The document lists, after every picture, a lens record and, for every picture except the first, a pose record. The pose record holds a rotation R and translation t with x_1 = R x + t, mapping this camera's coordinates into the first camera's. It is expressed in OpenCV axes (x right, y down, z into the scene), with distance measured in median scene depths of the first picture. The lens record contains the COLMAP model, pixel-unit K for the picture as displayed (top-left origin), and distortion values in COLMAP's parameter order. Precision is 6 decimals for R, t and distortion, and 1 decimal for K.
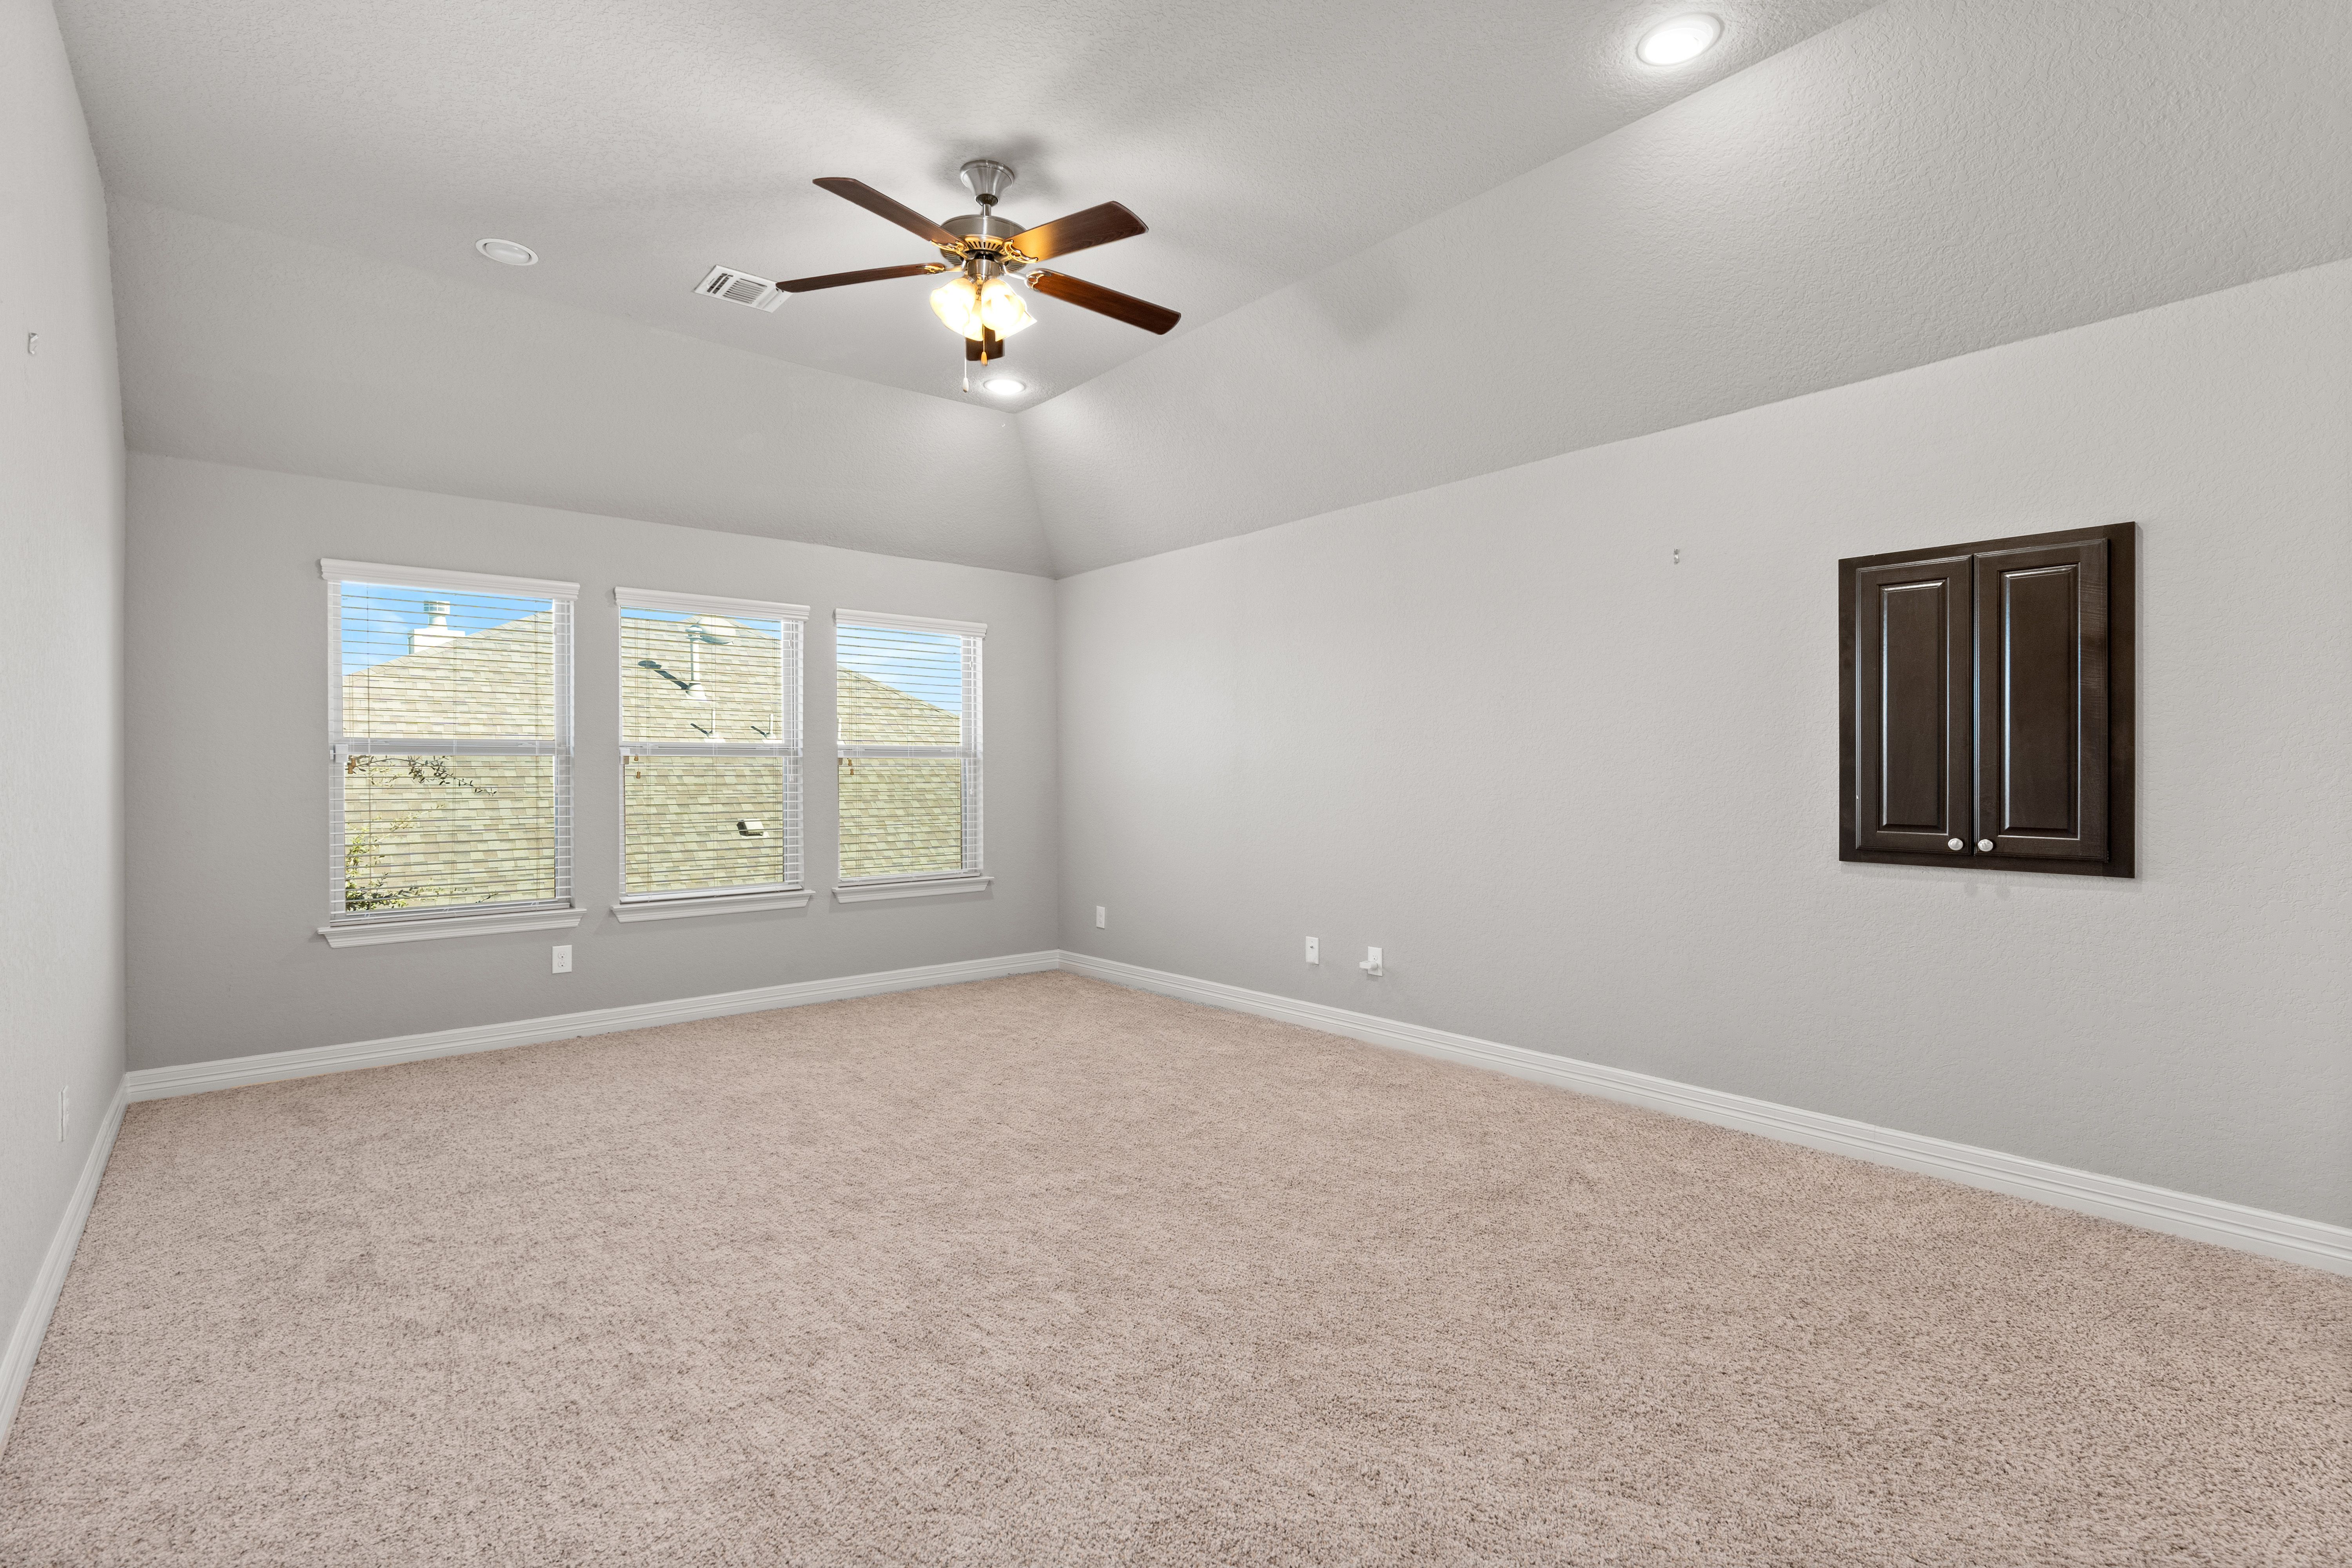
lens RADIAL K [[1077.9, 0, 1175.9], [0, 1077.9, 789.4], [0, 0, 1]] dist [-0.005721, 0.001599]
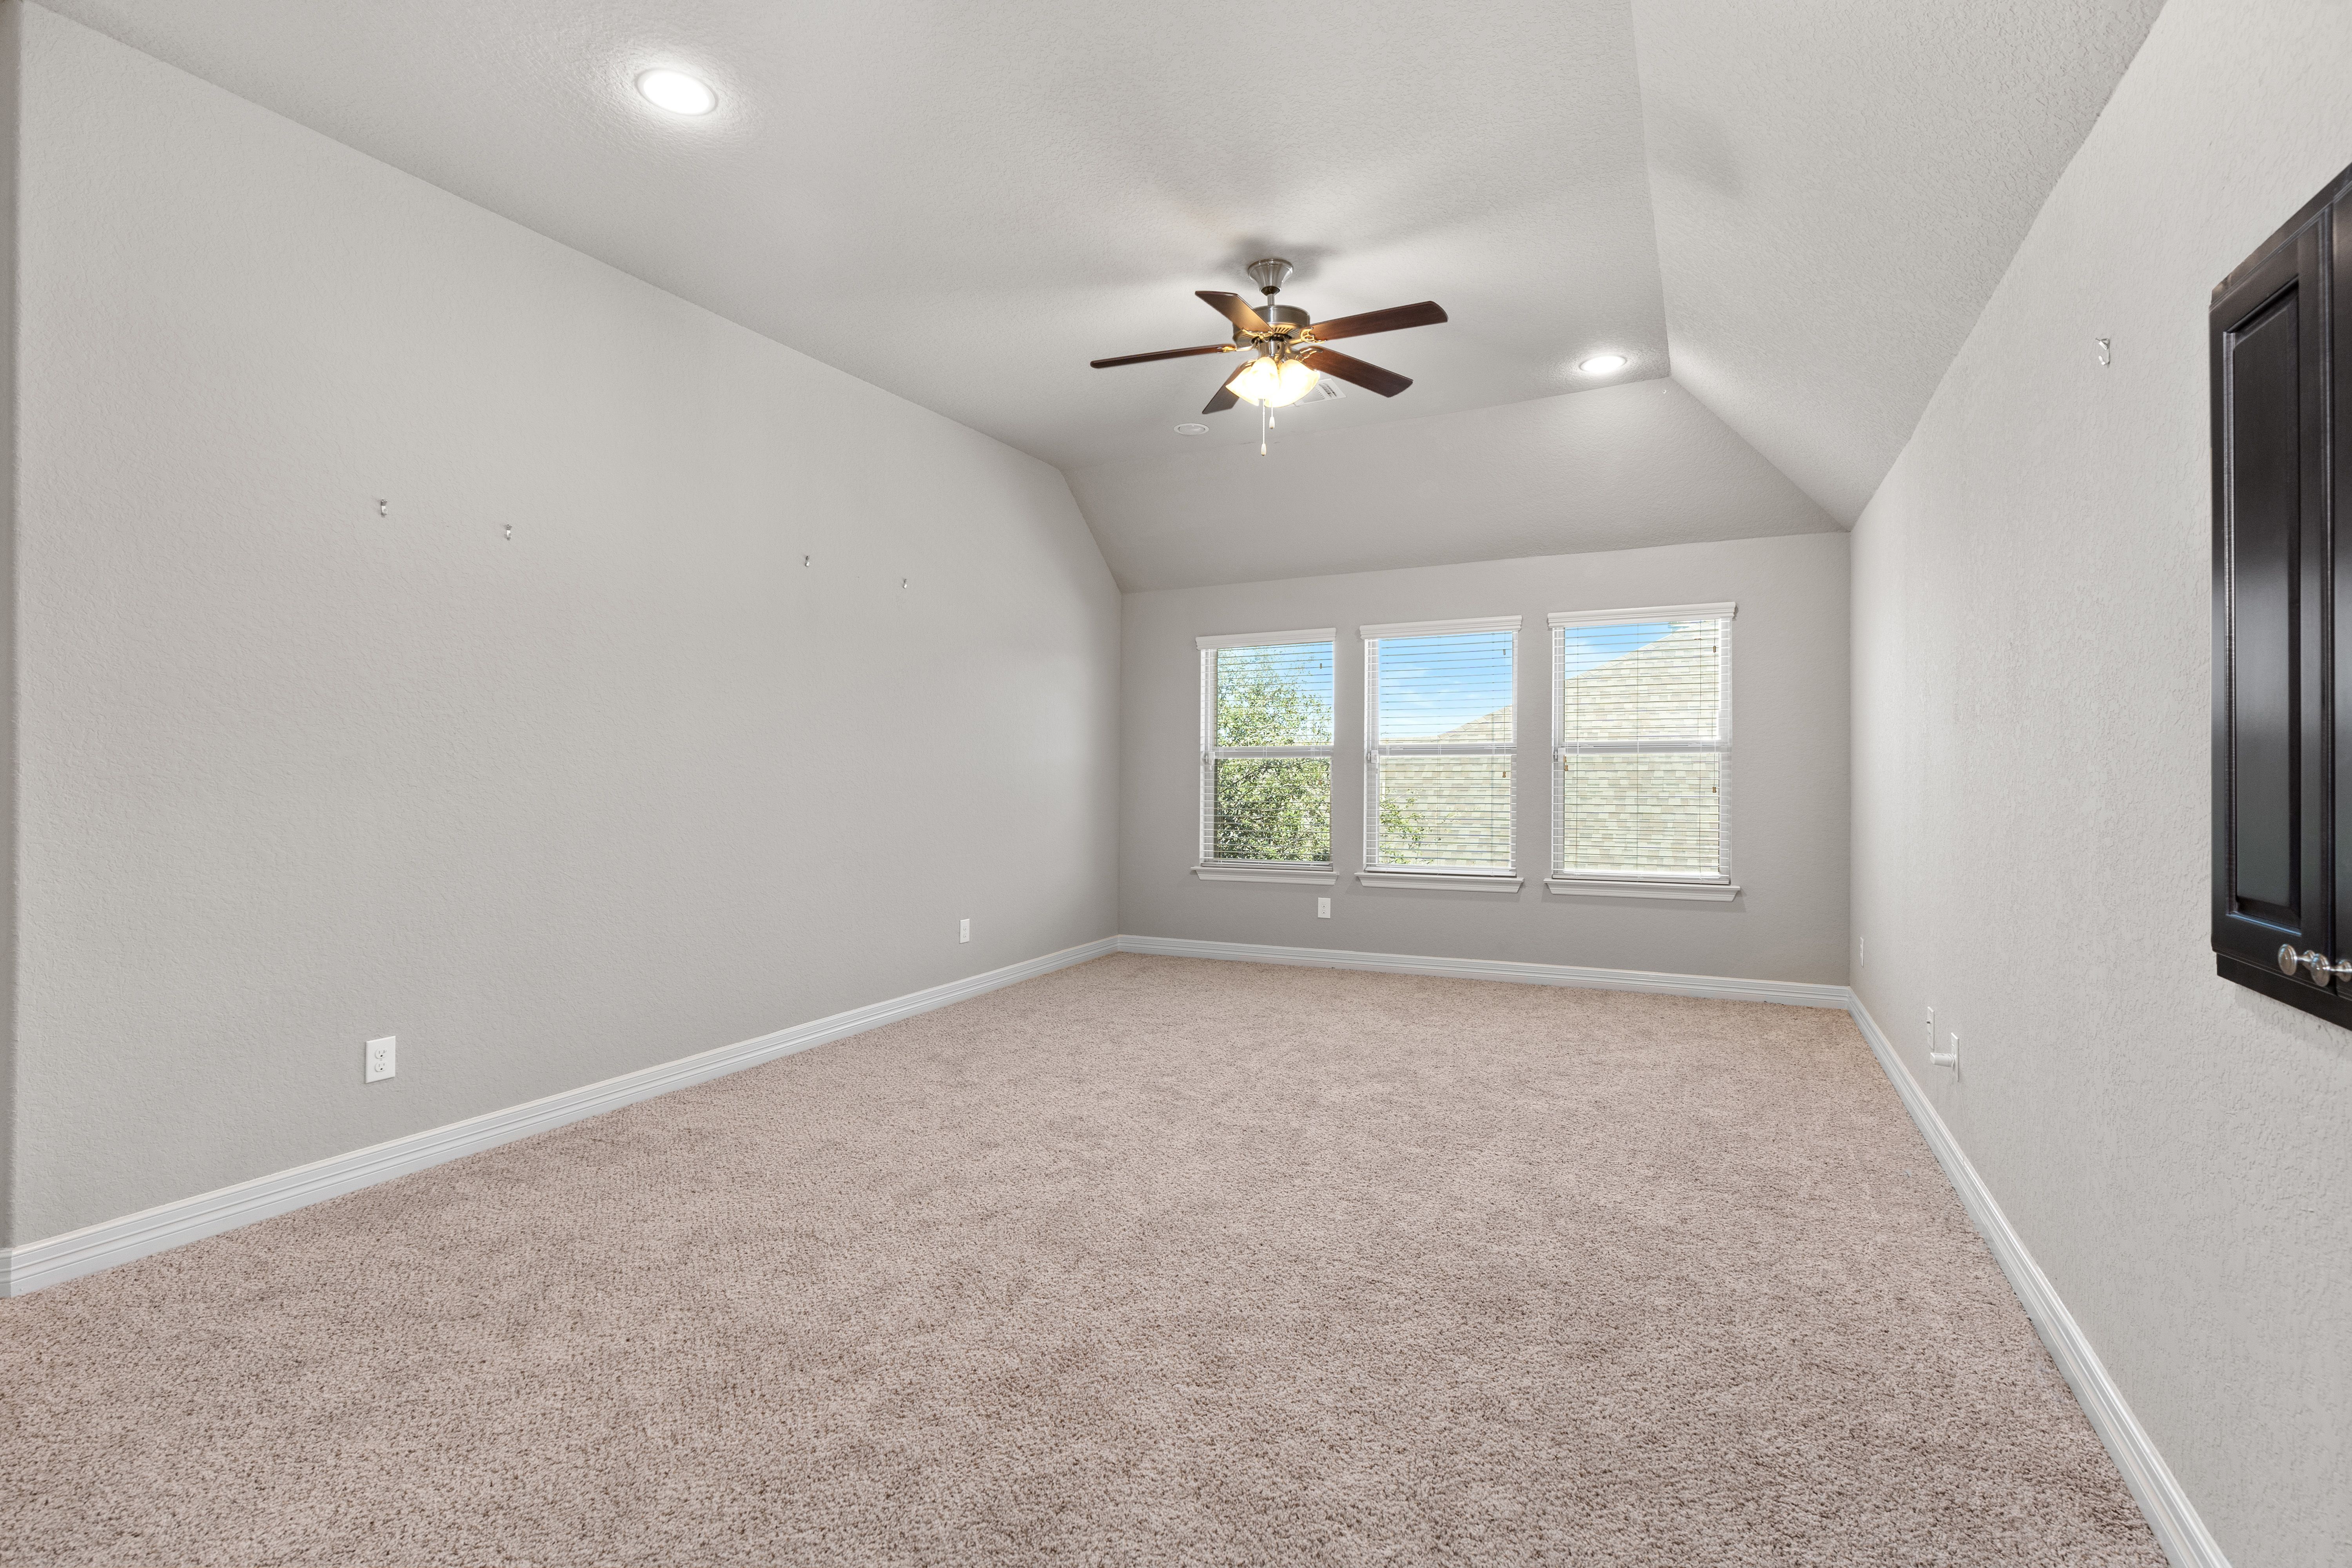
lens RADIAL K [[1077.9, 0, 1180.0], [0, 1077.9, 765.7], [0, 0, 1]] dist [-0.005721, 0.001599]
pose [[0.391077, -0.003496, -0.920351, 0.540244], [-0.010634, 0.999909, -0.008316, -0.006618], [0.920296, 0.013039, 0.391004, 0.272701]]
